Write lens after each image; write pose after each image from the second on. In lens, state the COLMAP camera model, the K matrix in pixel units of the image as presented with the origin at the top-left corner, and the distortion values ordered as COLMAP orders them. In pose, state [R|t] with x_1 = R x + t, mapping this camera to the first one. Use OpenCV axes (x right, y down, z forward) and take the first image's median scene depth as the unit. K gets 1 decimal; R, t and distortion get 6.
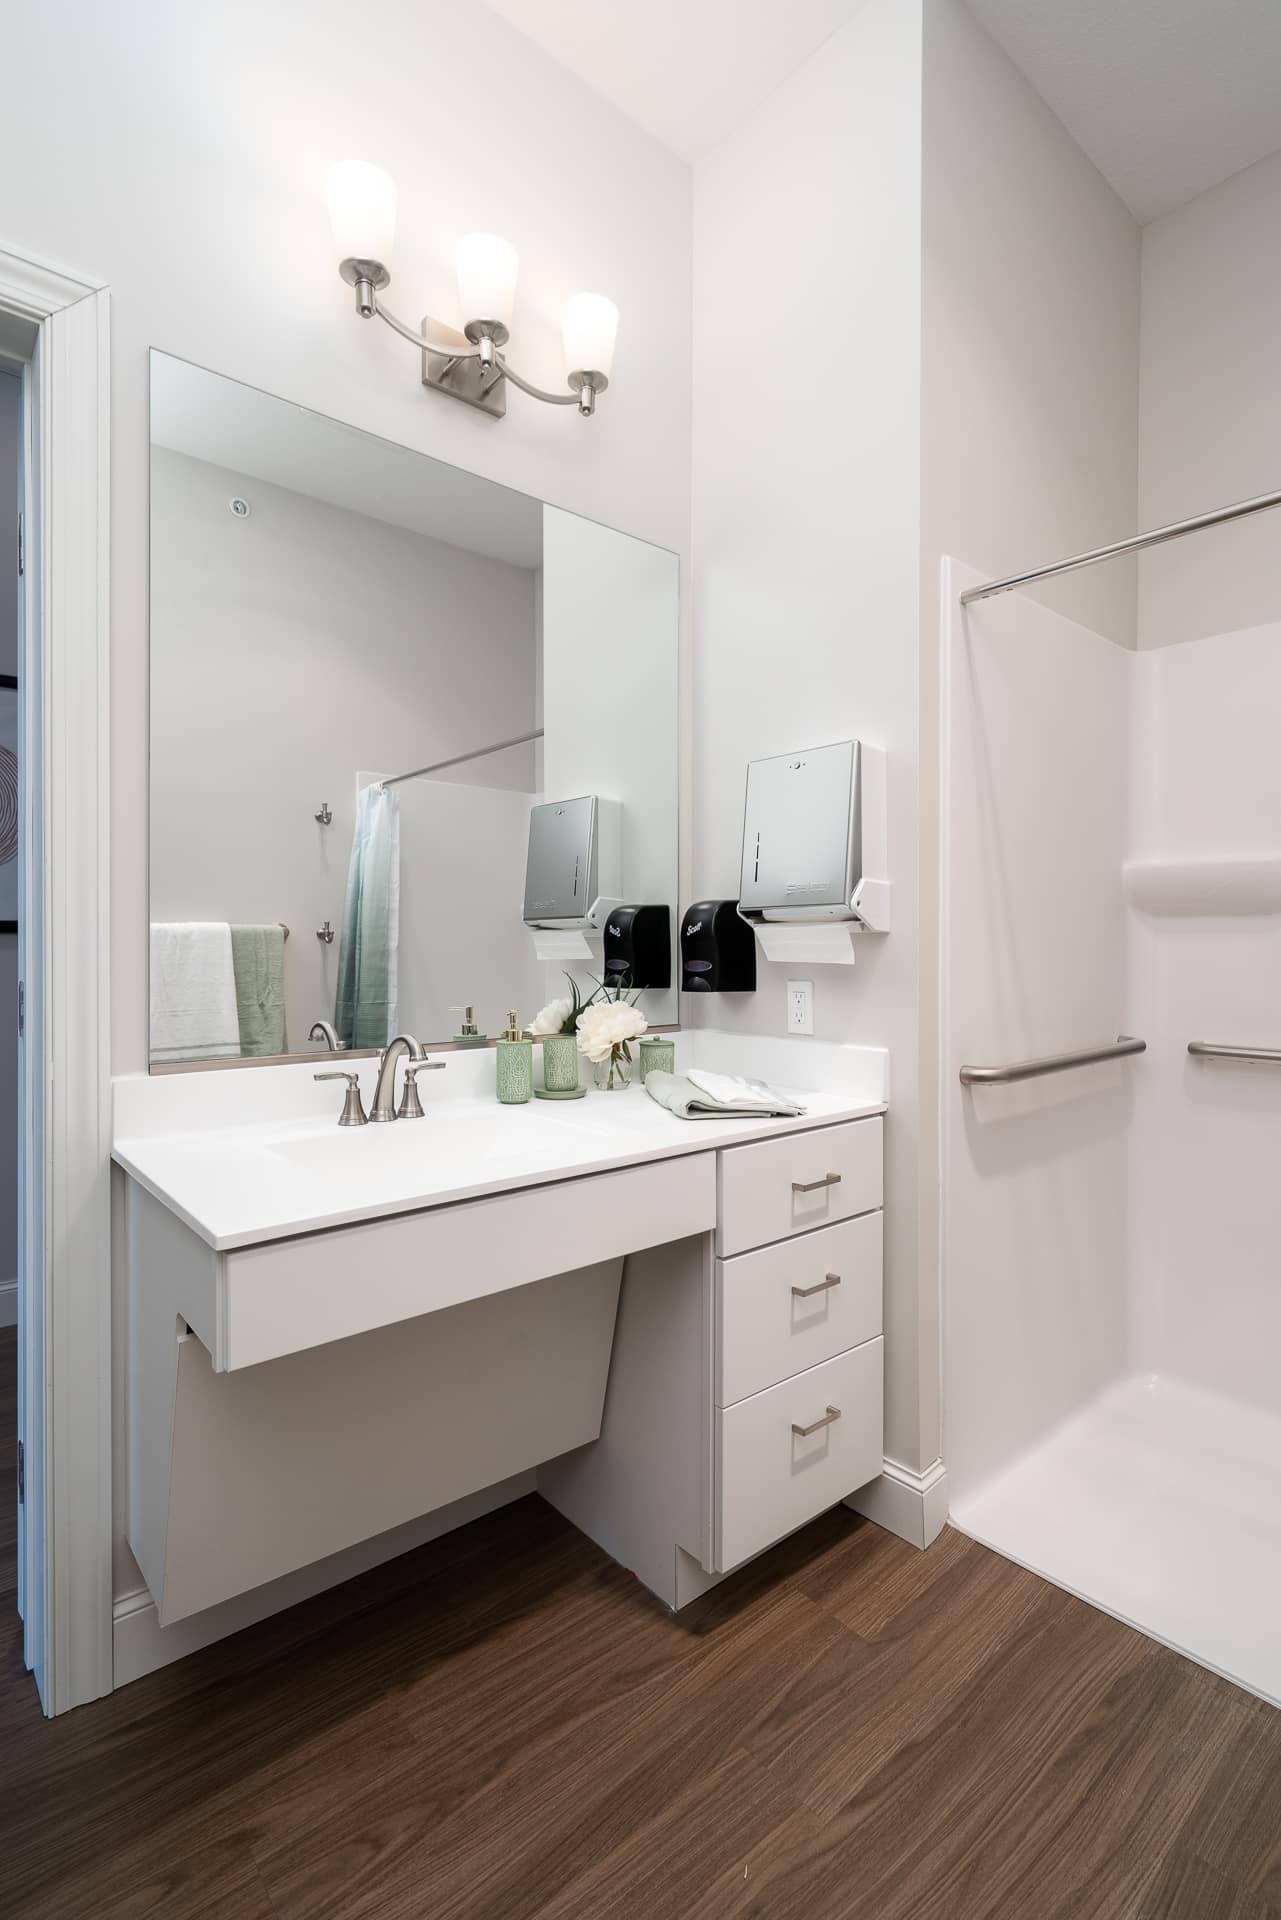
lens RADIAL K [[878.4, 0, 626.0], [0, 878.4, 949.7], [0, 0, 1]] dist [0.004344, 0.002096]
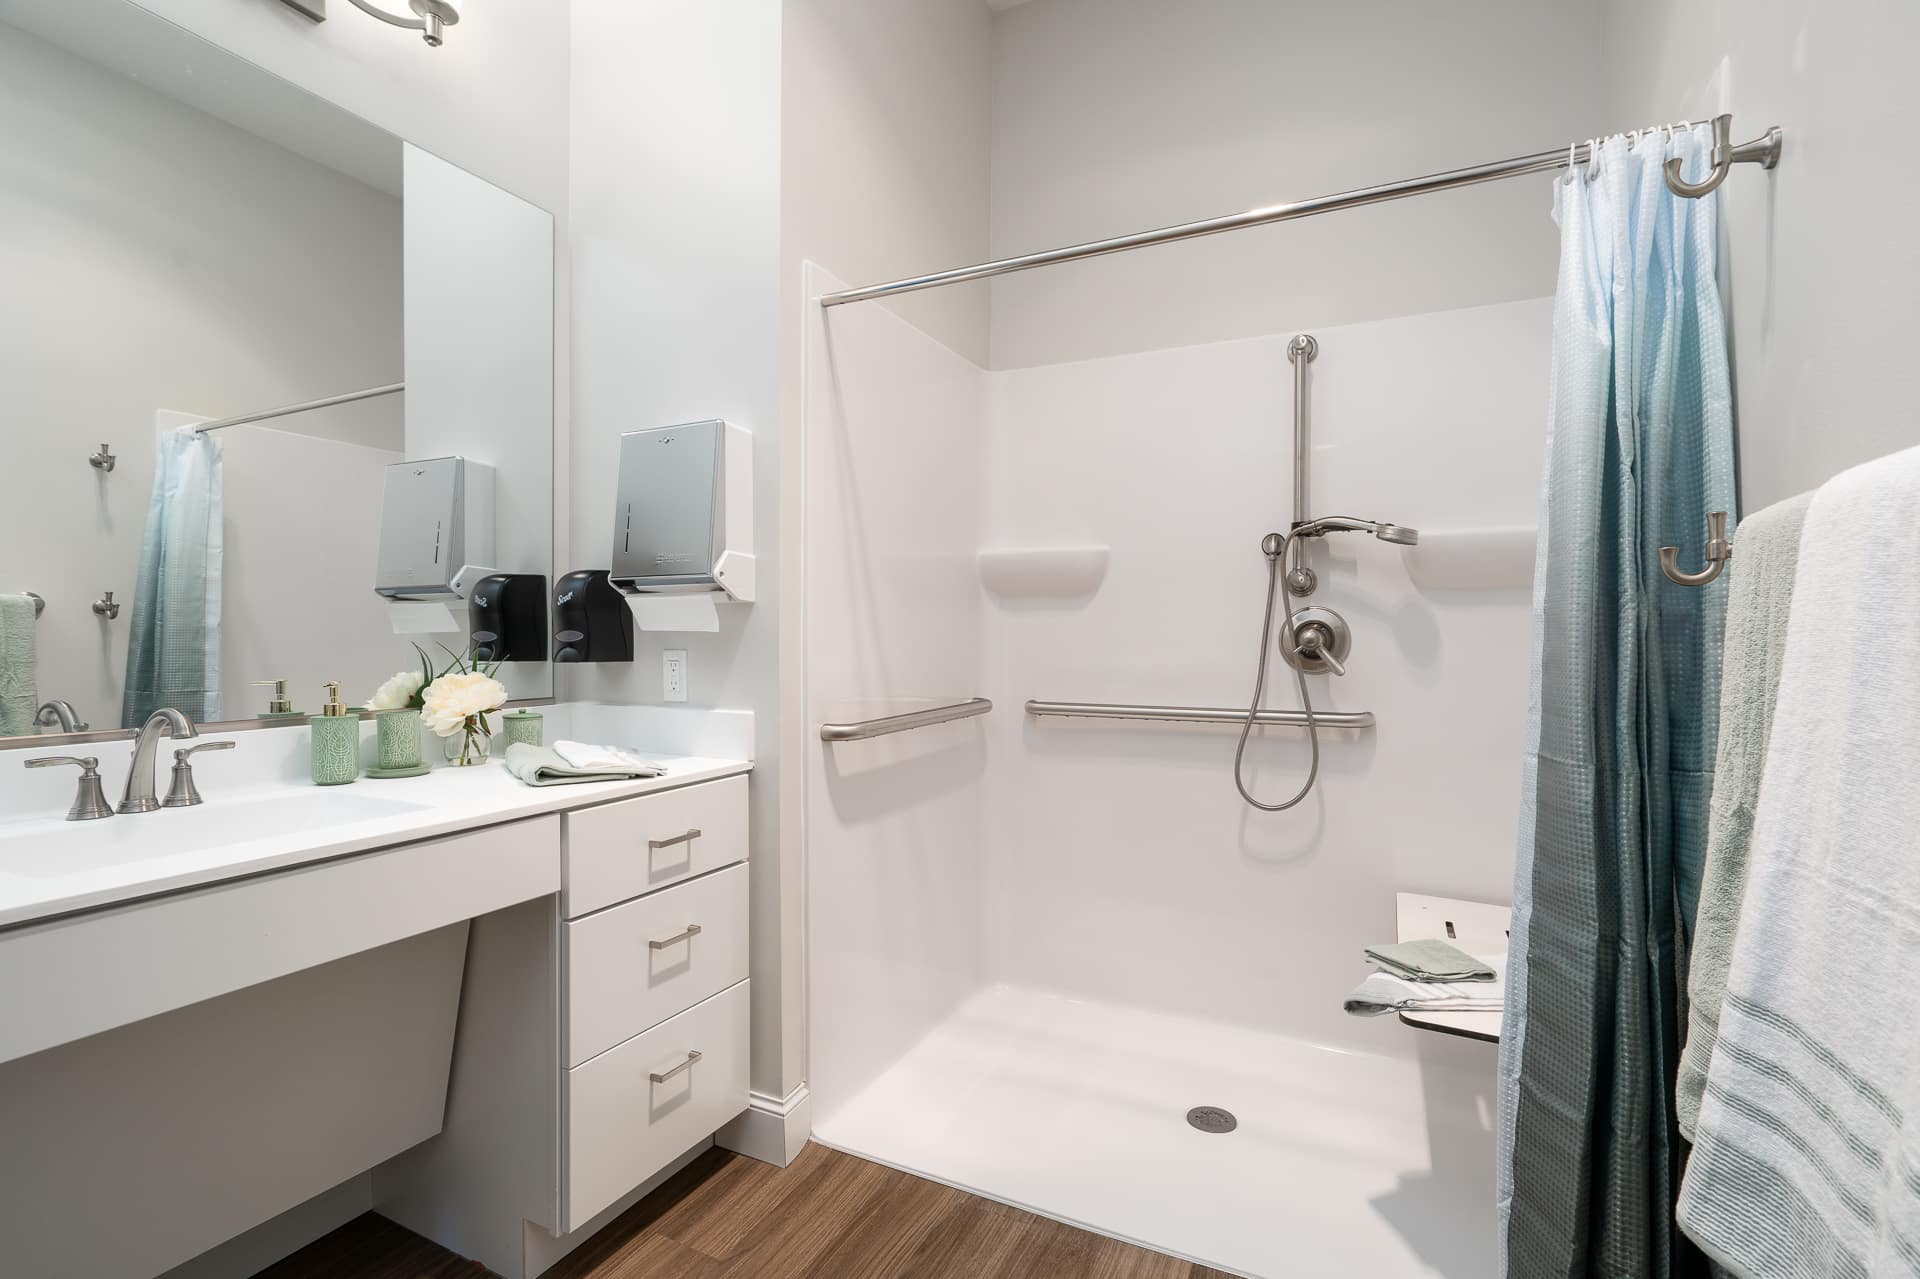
lens RADIAL K [[878.4, 0, 960.3], [0, 878.4, 645.7], [0, 0, 1]] dist [0.004344, 0.002096]
pose [[0.921278, -0.003781, 0.388887, 0.112333], [0.002729, 0.999991, 0.003257, 0.029811], [-0.388896, -0.001940, 0.921280, -0.086661]]
